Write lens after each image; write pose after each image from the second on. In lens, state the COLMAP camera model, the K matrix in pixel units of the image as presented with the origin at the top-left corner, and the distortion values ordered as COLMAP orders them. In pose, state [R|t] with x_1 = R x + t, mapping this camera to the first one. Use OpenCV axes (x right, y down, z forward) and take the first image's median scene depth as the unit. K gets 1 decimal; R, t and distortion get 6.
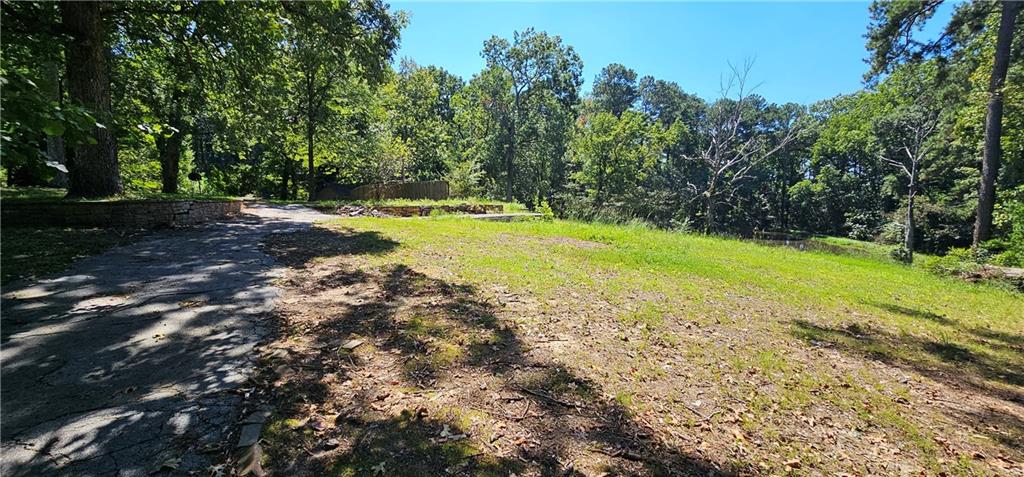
lens RADIAL K [[416.5, 0, 504.8], [0, 416.5, 237.6], [0, 0, 1]] dist [-0.001512, -0.001885]
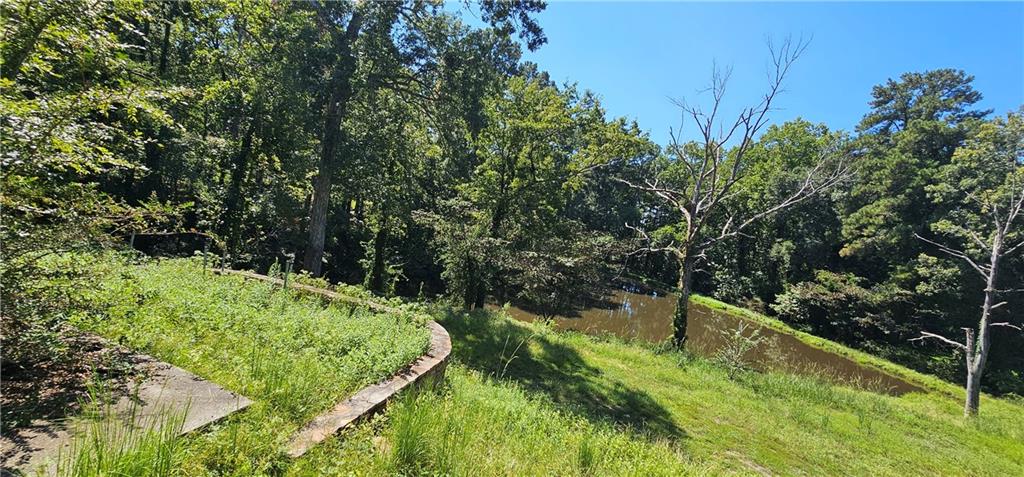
lens RADIAL K [[416.5, 0, 507.6], [0, 416.5, 239.7], [0, 0, 1]] dist [-0.001512, -0.001885]
pose [[0.875616, 0.101631, 0.472195, -0.015116], [-0.103200, 0.994403, -0.022658, -0.074275], [-0.471854, -0.028891, 0.881203, 0.518873]]
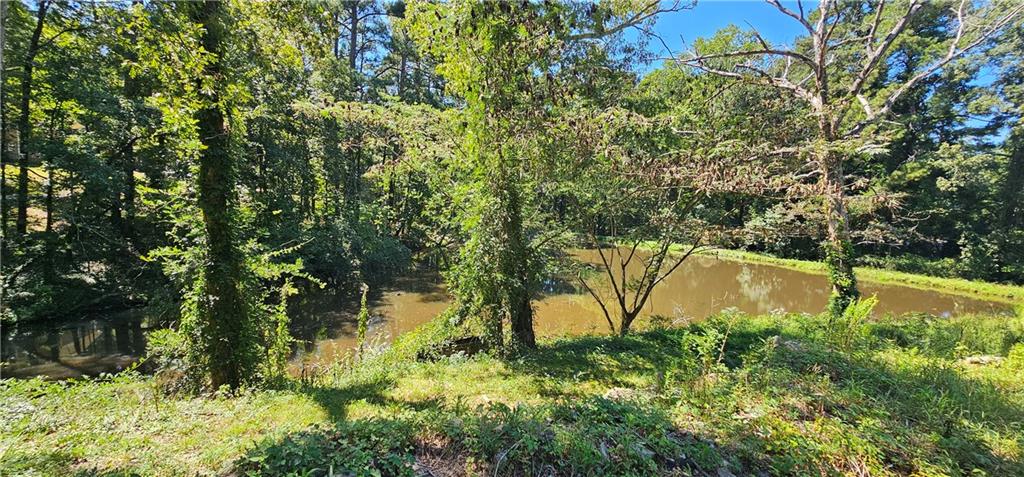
lens RADIAL K [[416.5, 0, 508.9], [0, 416.5, 240.8], [0, 0, 1]] dist [-0.001512, -0.001885]
pose [[0.684320, -0.053271, 0.727233, 0.046632], [0.045882, 0.998497, 0.029967, -0.046095], [-0.727736, 0.012859, 0.685736, 0.837317]]
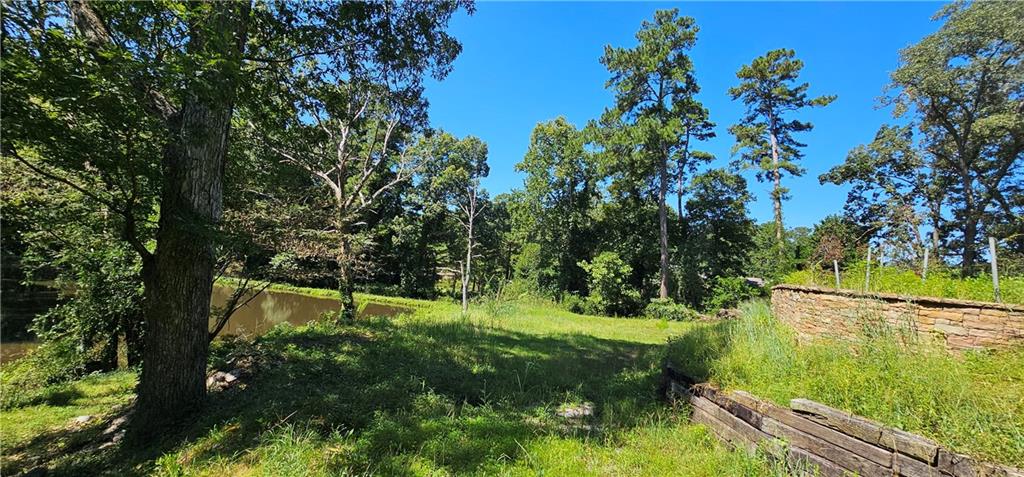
lens RADIAL K [[416.5, 0, 507.6], [0, 416.5, 239.6], [0, 0, 1]] dist [-0.001512, -0.001885]
pose [[-0.307048, 0.017386, 0.951535, -0.112464], [-0.017810, 0.999553, -0.024011, -0.062333], [-0.951527, -0.024319, -0.306601, 0.839077]]
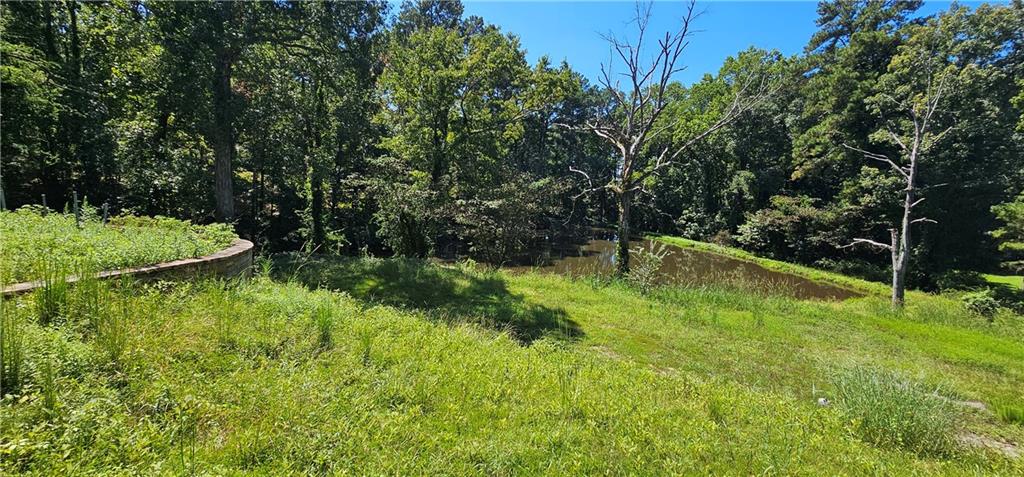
lens RADIAL K [[416.5, 0, 508.9], [0, 416.5, 240.3], [0, 0, 1]] dist [-0.001512, -0.001885]
pose [[0.871162, -0.031666, 0.489973, 0.041930], [0.007229, 0.998637, 0.051688, -0.054129], [-0.490942, -0.041486, 0.870204, 0.480768]]
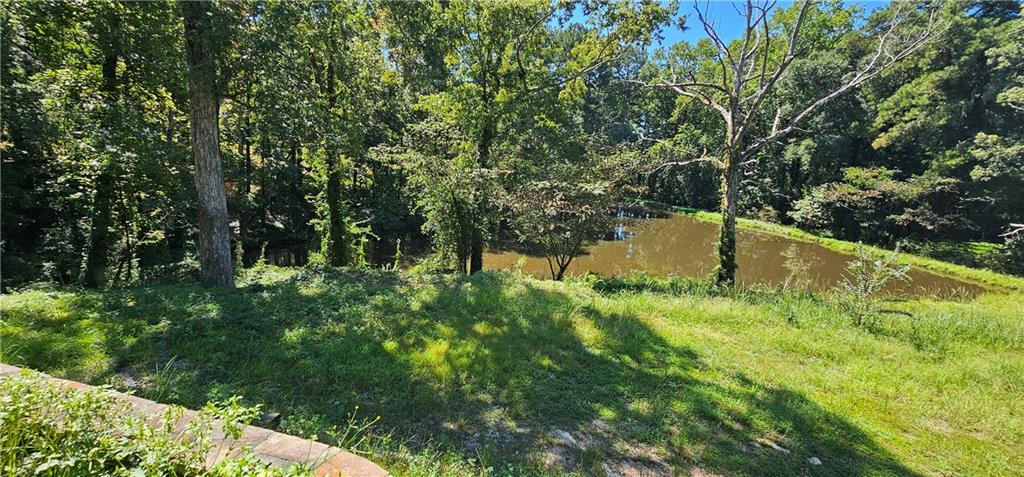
lens RADIAL K [[416.5, 0, 508.3], [0, 416.5, 237.9], [0, 0, 1]] dist [-0.001512, -0.001885]
pose [[0.854734, -0.074348, 0.513713, 0.026708], [0.015100, 0.992831, 0.118565, -0.069558], [-0.518846, -0.093585, 0.849730, 0.630469]]
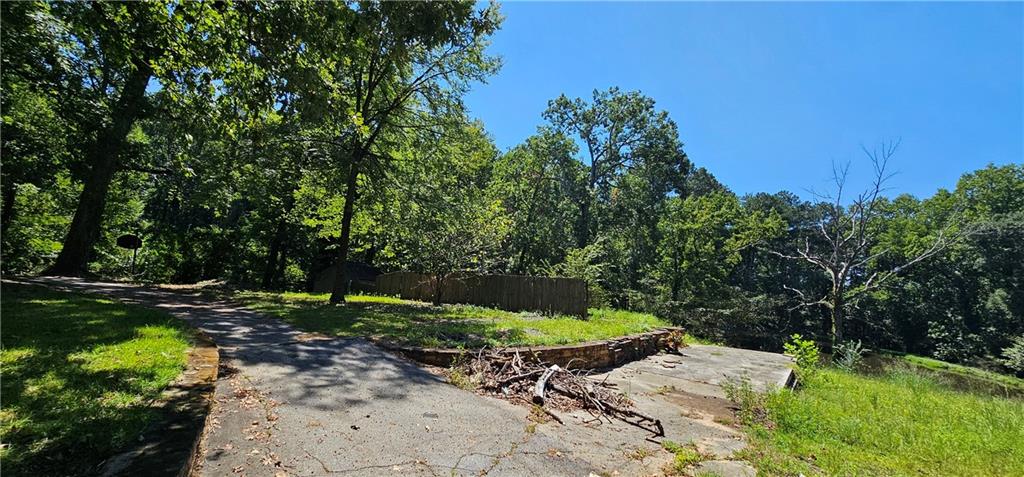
lens RADIAL K [[416.5, 0, 507.9], [0, 416.5, 236.4], [0, 0, 1]] dist [-0.001512, -0.001885]
pose [[0.995460, 0.068114, 0.066481, -0.152503], [-0.054228, 0.979900, -0.191976, -0.041734], [-0.078221, 0.187499, 0.979145, 0.229659]]
